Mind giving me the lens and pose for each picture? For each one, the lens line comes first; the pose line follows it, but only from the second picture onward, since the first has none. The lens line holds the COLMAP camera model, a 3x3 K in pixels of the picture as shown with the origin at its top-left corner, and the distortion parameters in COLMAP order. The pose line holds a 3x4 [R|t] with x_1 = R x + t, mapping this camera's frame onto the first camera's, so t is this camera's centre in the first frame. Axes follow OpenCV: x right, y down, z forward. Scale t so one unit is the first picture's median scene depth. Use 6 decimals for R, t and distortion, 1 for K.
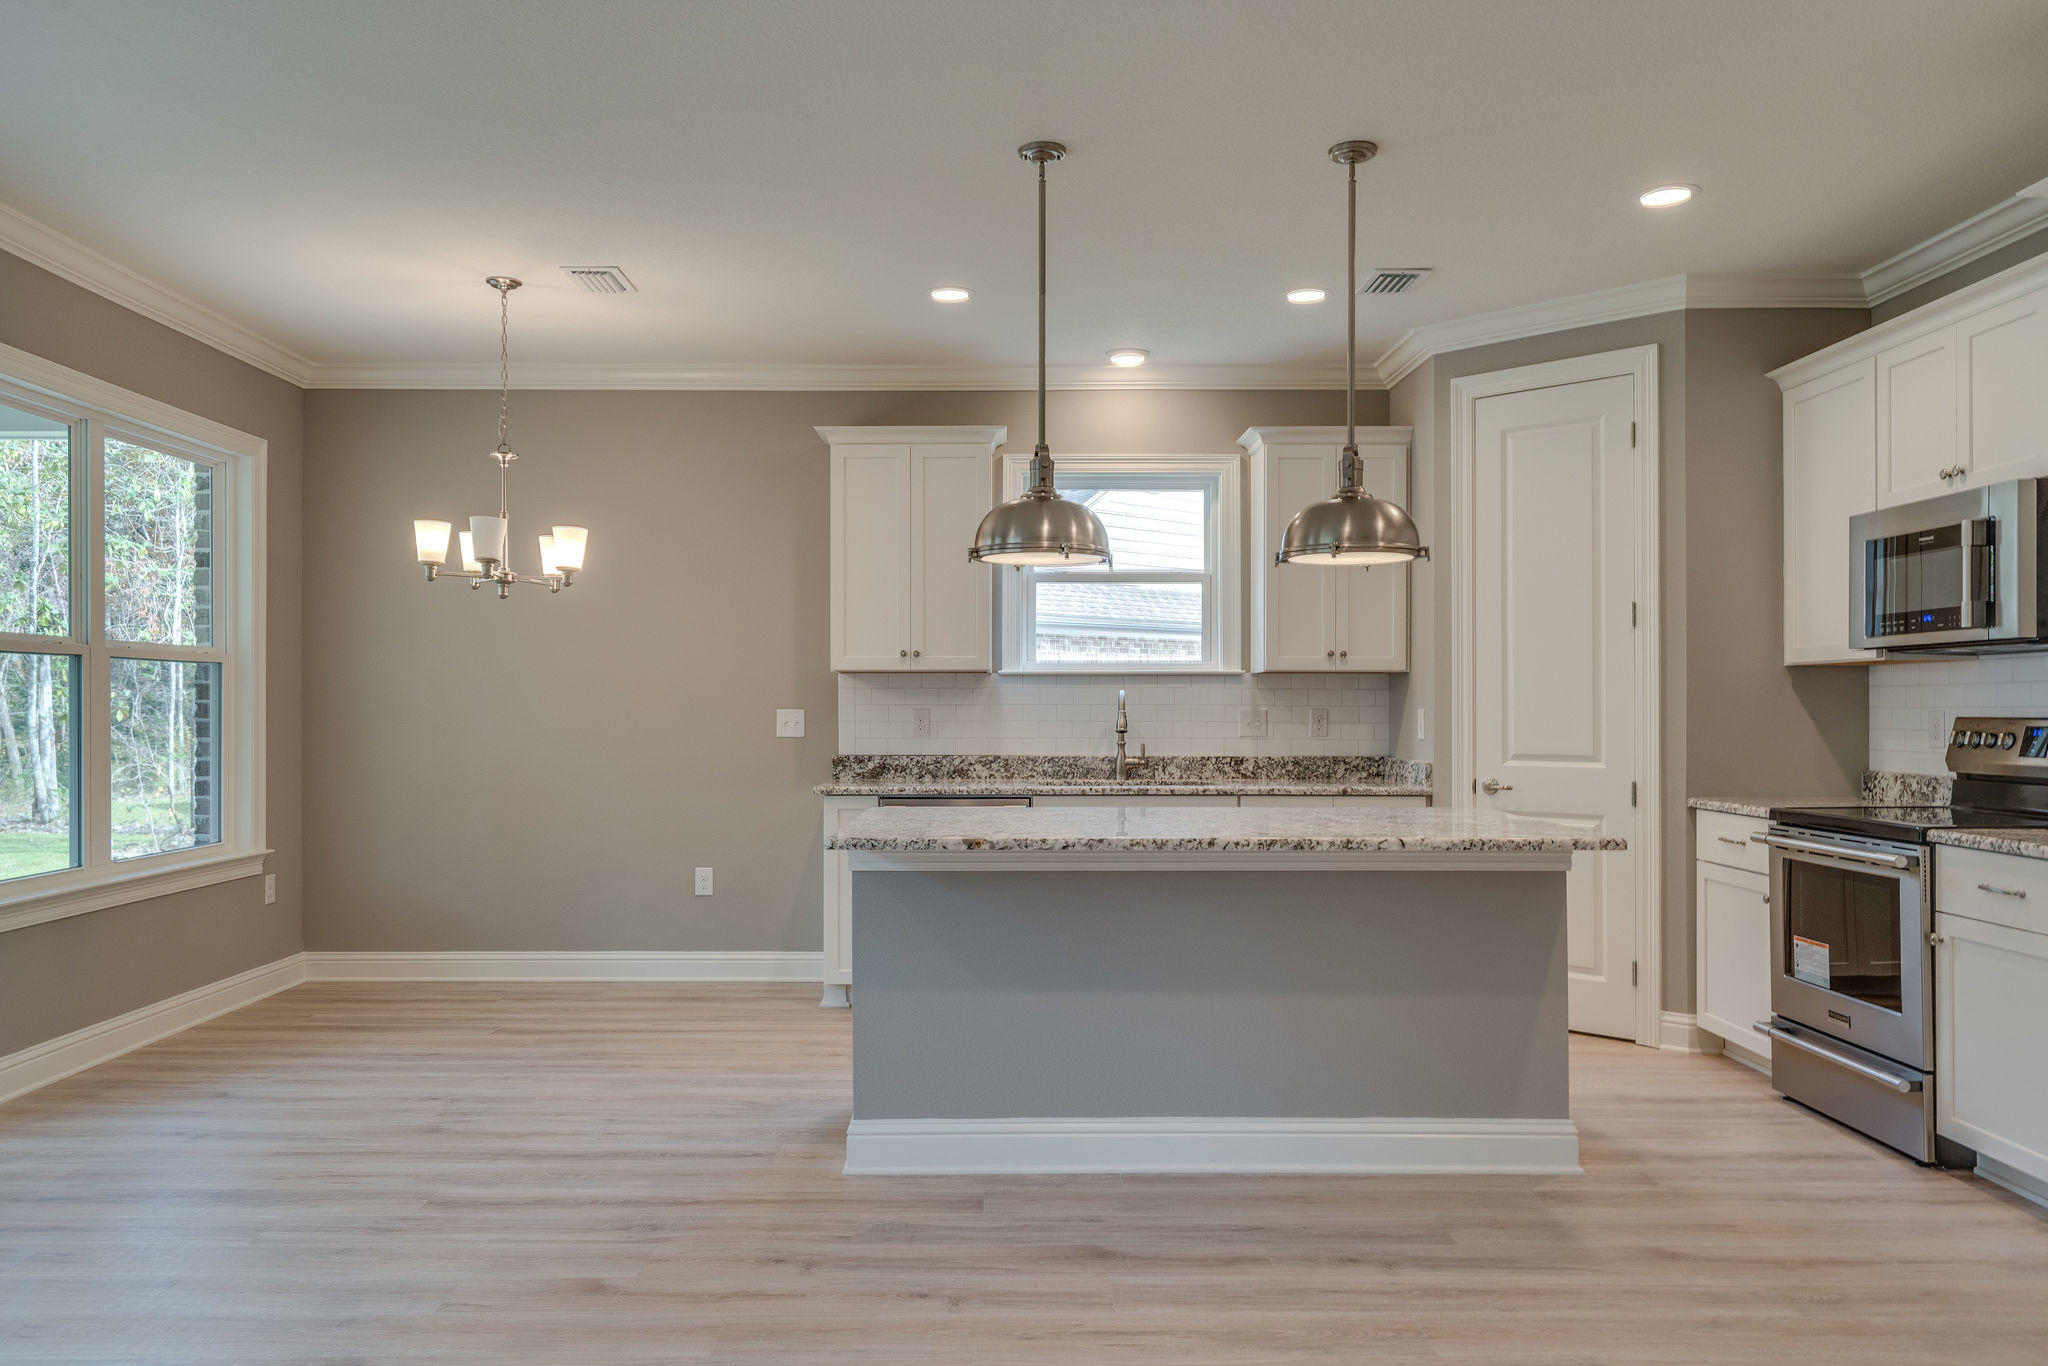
lens RADIAL K [[1462.7, 0, 977.7], [0, 1462.7, 702.0], [0, 0, 1]] dist [0.000368, 0.002793]
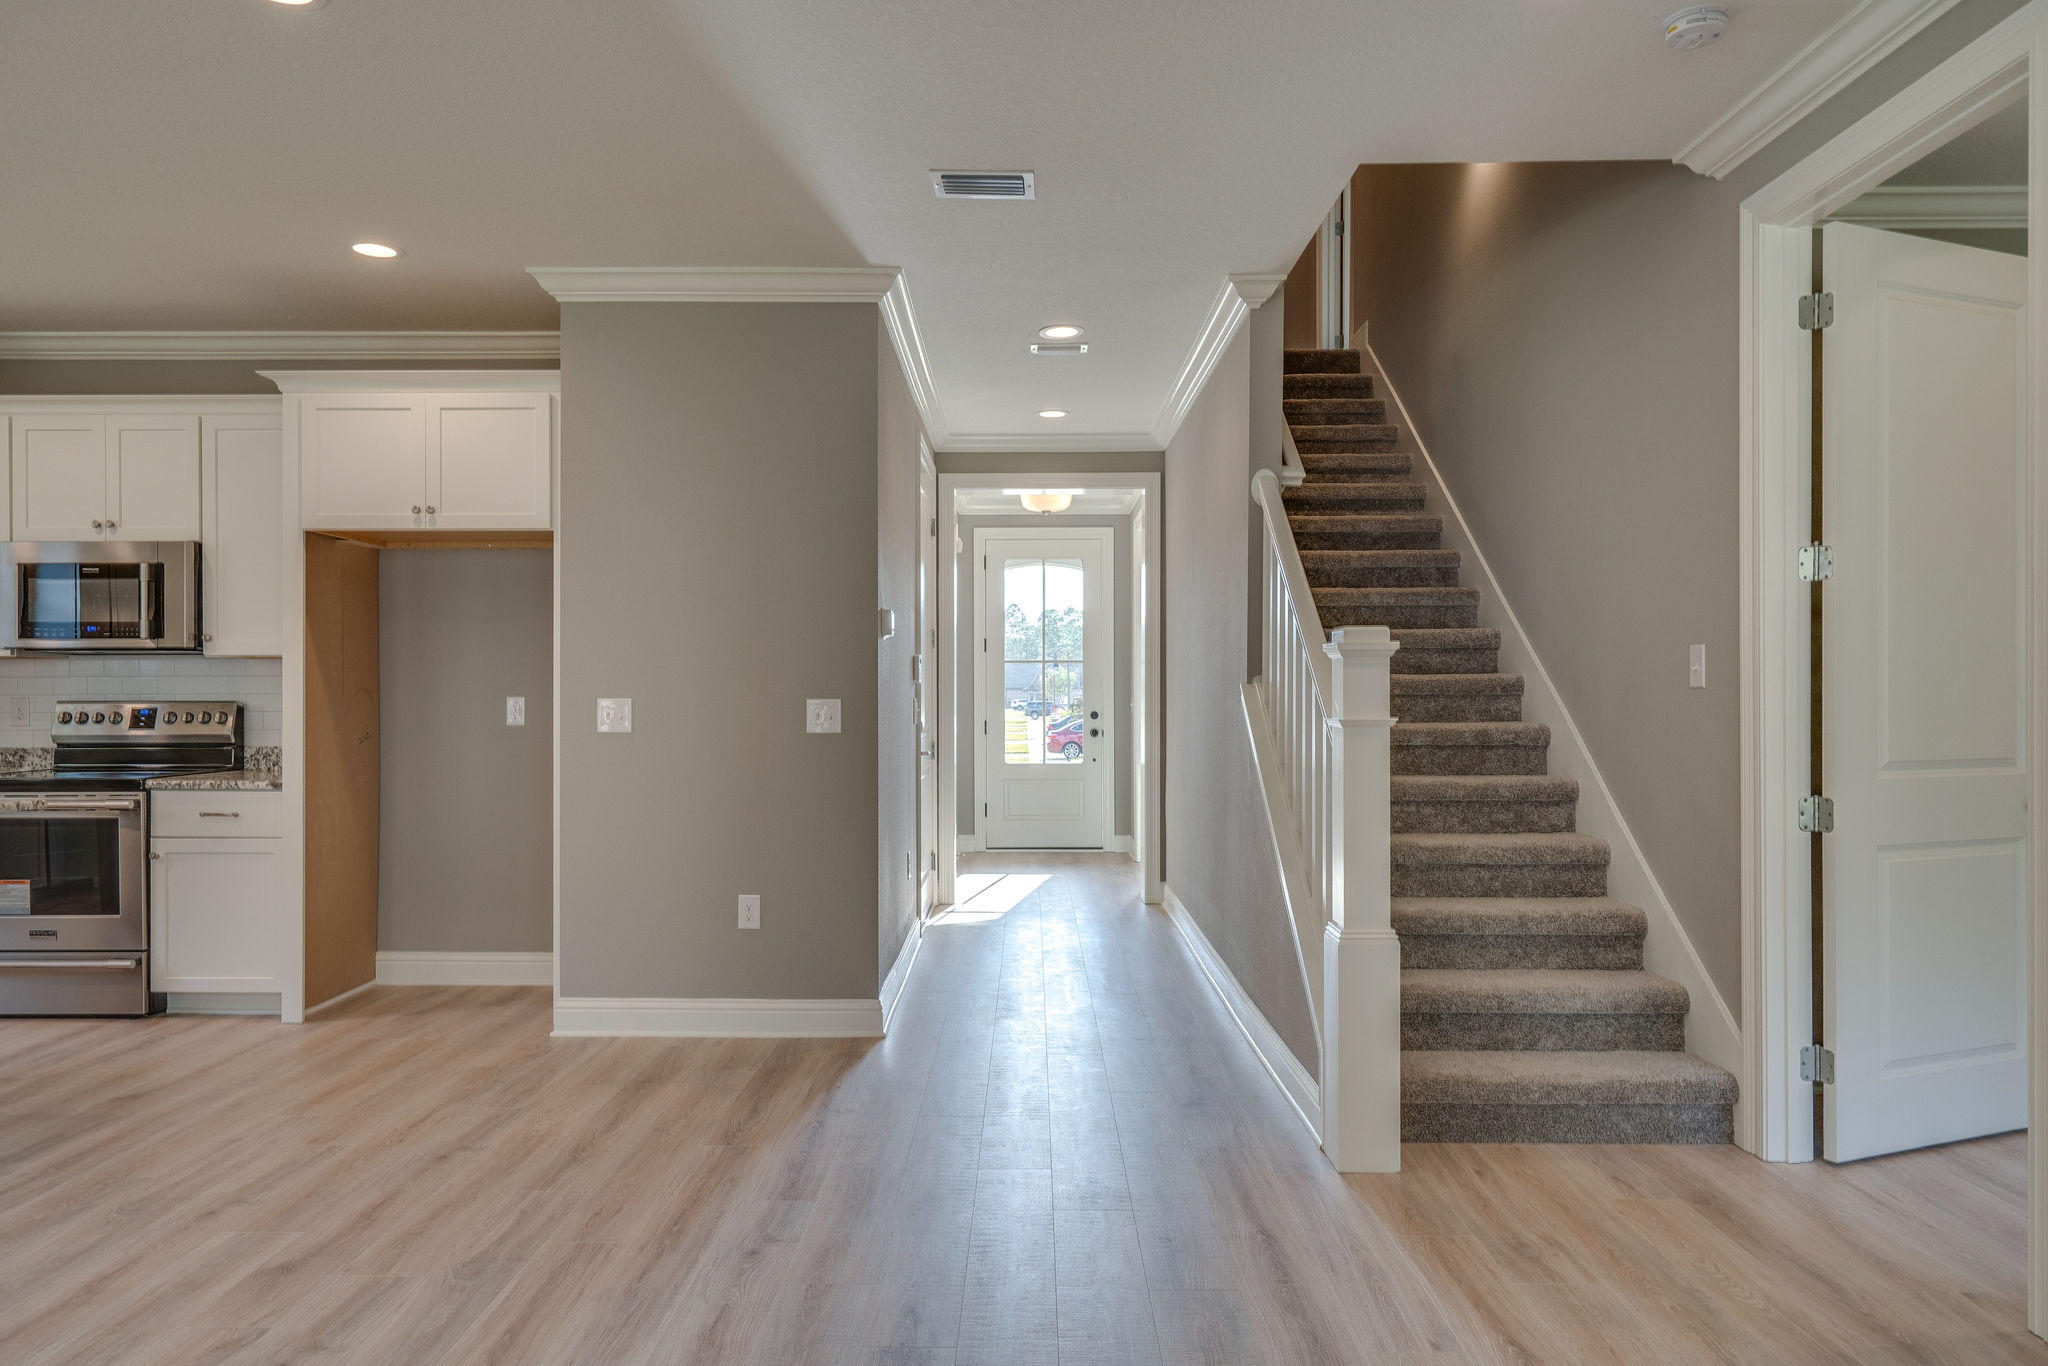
lens RADIAL K [[1336.9, 0, 1019.1], [0, 1336.9, 702.5], [0, 0, 1]] dist [0.006128, 0.003394]
pose [[0.005178, -0.004607, 0.999976, -0.482755], [-0.004260, 0.999980, 0.004629, 0.001472], [-0.999978, -0.004284, 0.005158, 0.106893]]
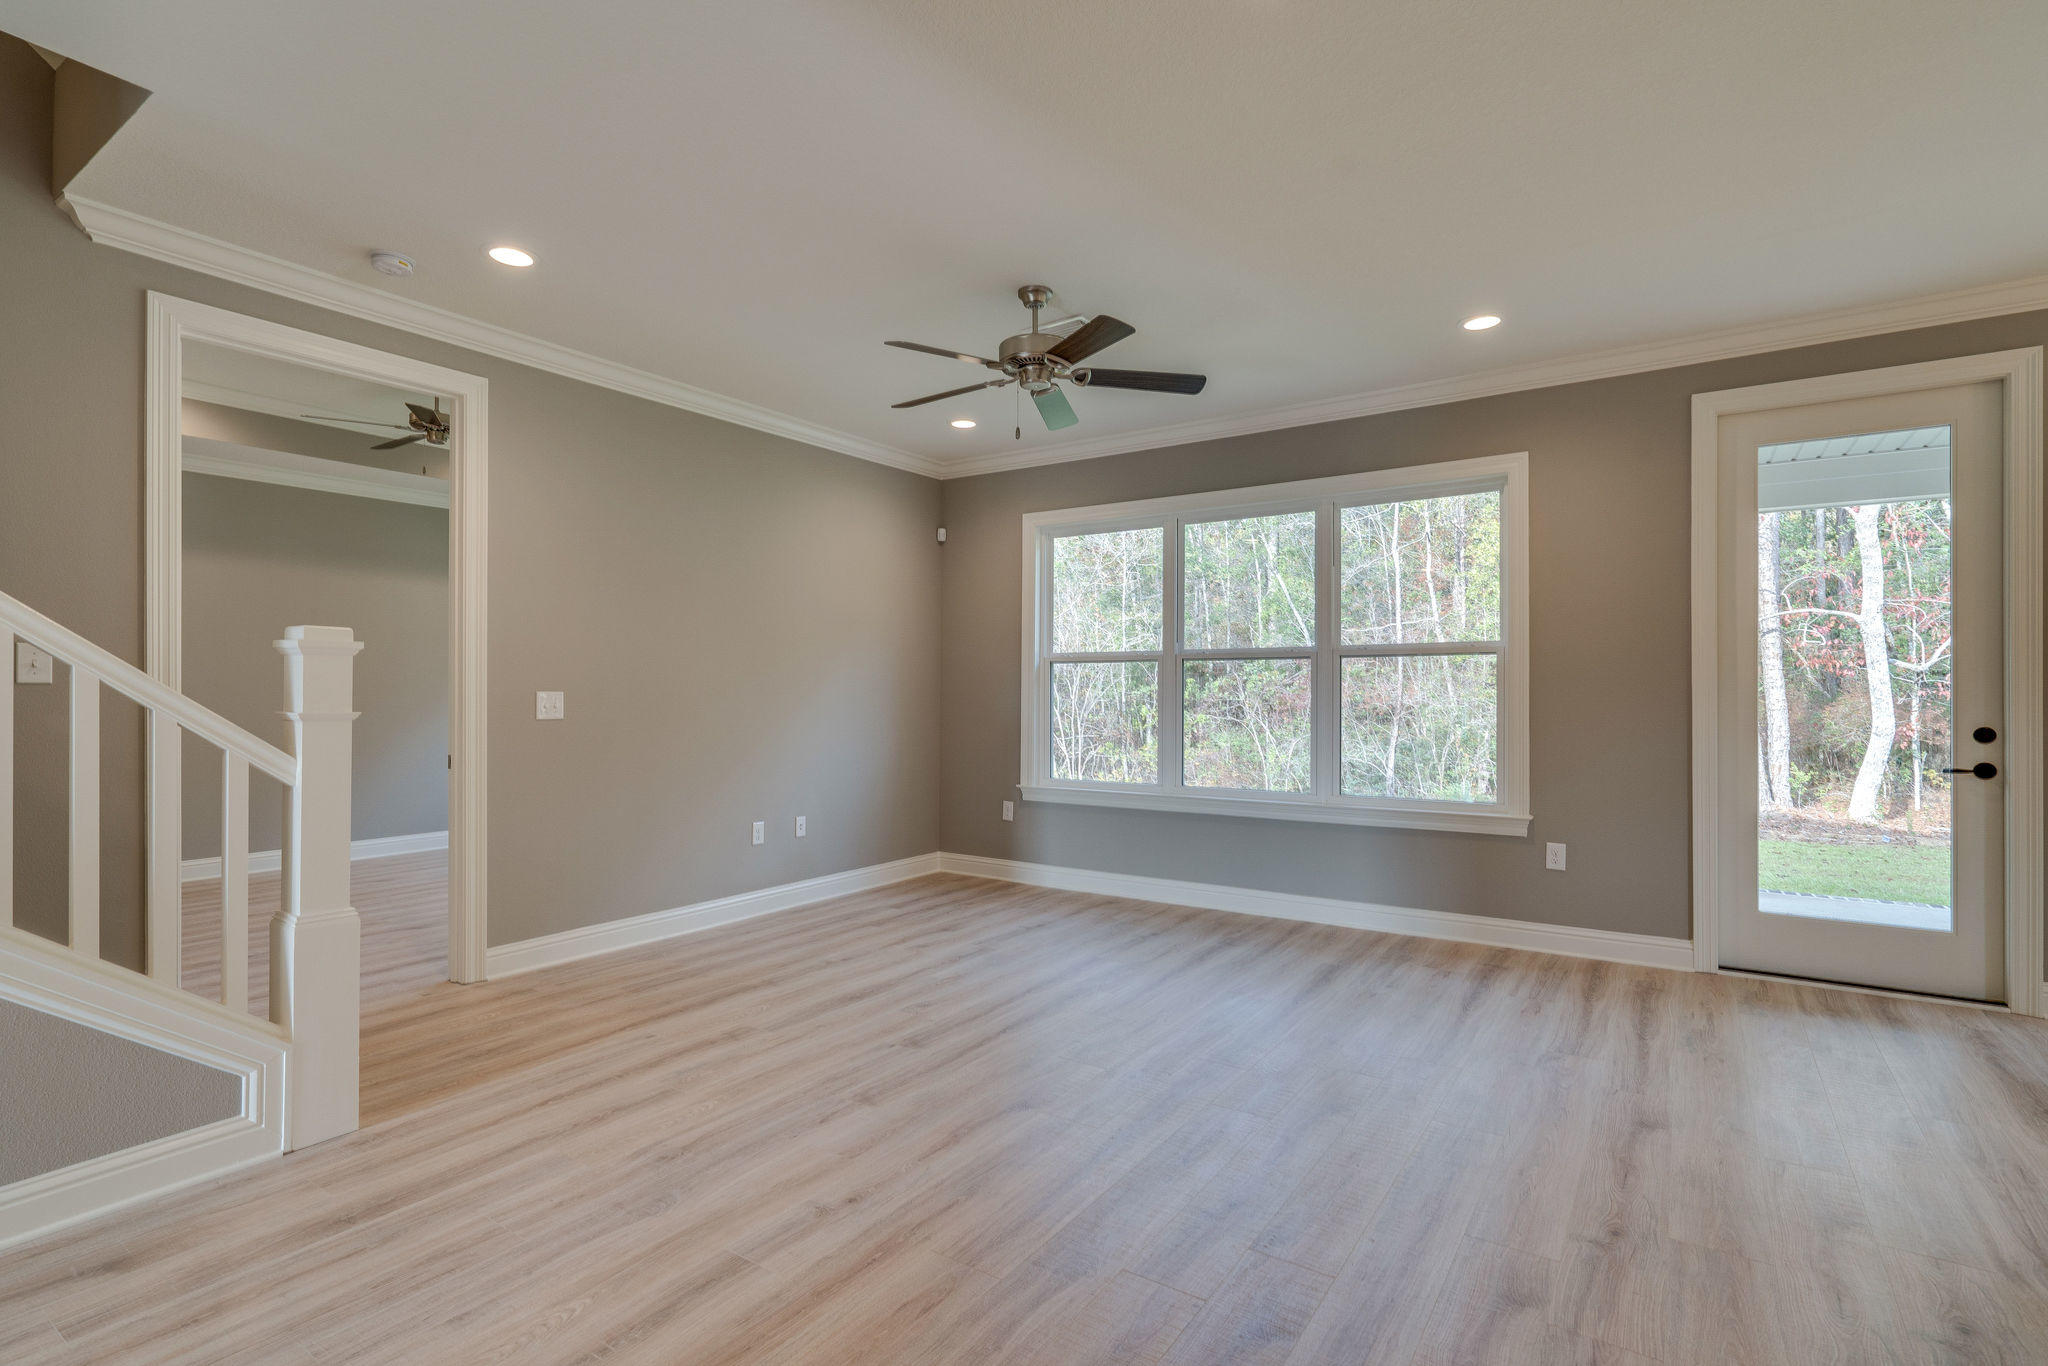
lens RADIAL K [[973.2, 0, 1020.8], [0, 973.2, 688.3], [0, 0, 1]] dist [-0.003114, 0.000792]
pose [[-0.558373, -0.001866, -0.829588, 0.427465], [0.004615, 0.999975, -0.005355, 0.003483], [0.829577, -0.006818, -0.558350, 0.546116]]
